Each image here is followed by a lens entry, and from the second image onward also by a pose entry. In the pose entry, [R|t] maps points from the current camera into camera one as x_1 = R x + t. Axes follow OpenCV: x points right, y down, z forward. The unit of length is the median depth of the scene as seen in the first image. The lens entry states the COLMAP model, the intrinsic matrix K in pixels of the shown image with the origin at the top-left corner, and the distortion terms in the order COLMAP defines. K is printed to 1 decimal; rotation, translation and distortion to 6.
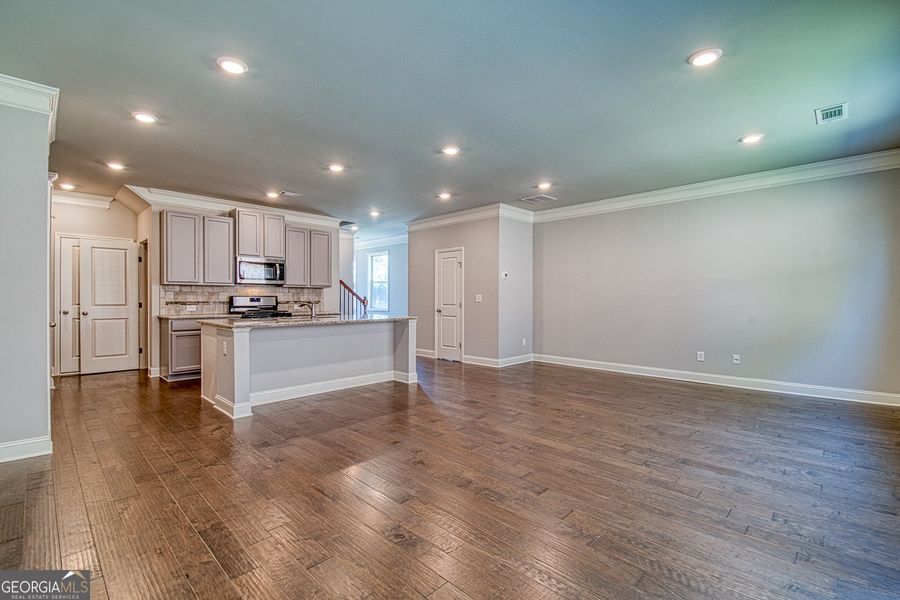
lens RADIAL K [[412.3, 0, 450.0], [0, 412.3, 300.0], [0, 0, 1]] dist [0.001017, 0.000058]
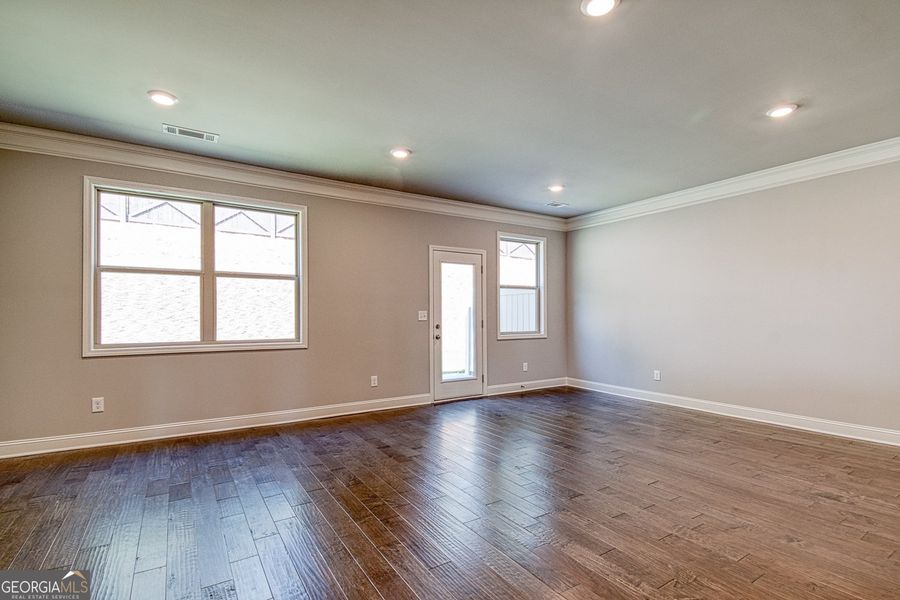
lens RADIAL K [[412.3, 0, 450.0], [0, 412.3, 300.0], [0, 0, 1]] dist [0.001017, 0.000058]
pose [[-0.973609, 0.011274, 0.227943, 0.084374], [0.002614, 0.999265, -0.038255, -0.003579], [-0.228207, -0.036650, -0.972923, 2.028691]]
